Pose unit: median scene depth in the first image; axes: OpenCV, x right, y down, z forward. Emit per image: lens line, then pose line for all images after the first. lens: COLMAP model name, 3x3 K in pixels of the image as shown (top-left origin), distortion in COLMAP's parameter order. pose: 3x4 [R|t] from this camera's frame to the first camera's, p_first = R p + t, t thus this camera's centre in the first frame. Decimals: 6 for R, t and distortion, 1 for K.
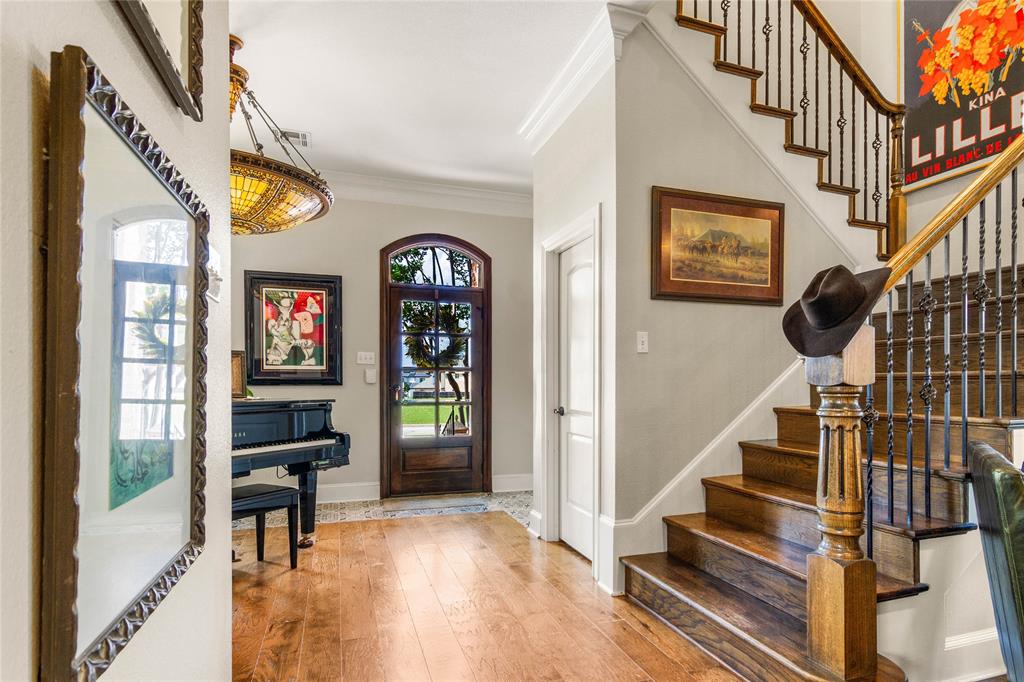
lens RADIAL K [[542.0, 0, 514.8], [0, 542.0, 367.3], [0, 0, 1]] dist [0.001207, 0.000356]
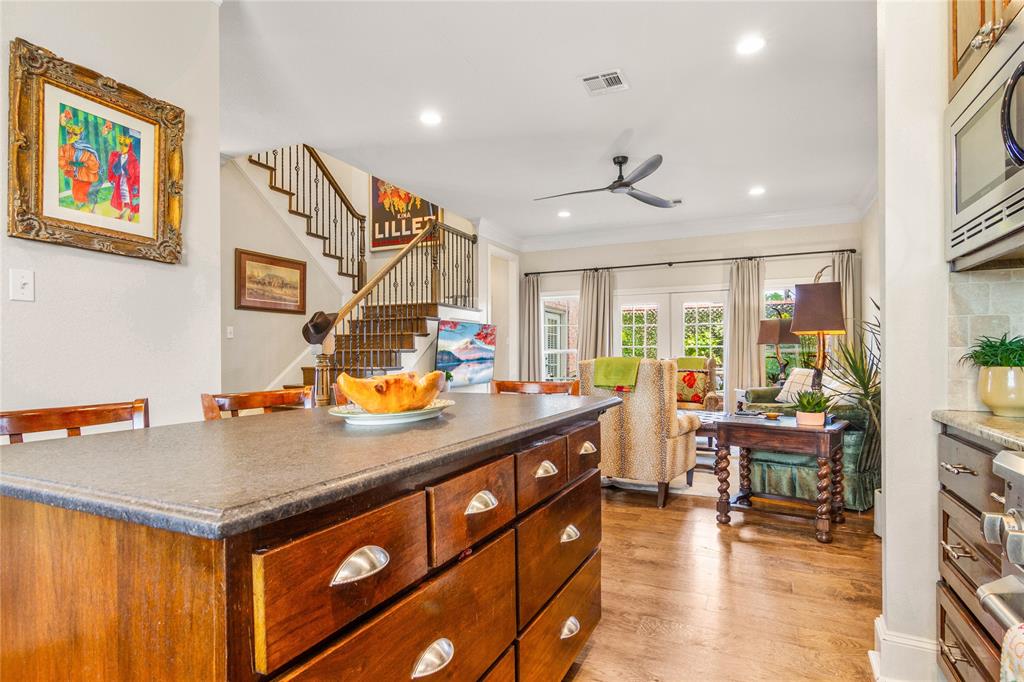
lens RADIAL K [[524.2, 0, 517.7], [0, 524.2, 357.5], [0, 0, 1]] dist [0.000182, 0.000125]
pose [[0.676881, -0.012044, 0.735994, -0.353458], [-0.003517, 0.999802, 0.019595, -0.003313], [-0.736084, -0.015852, 0.676704, -0.781409]]
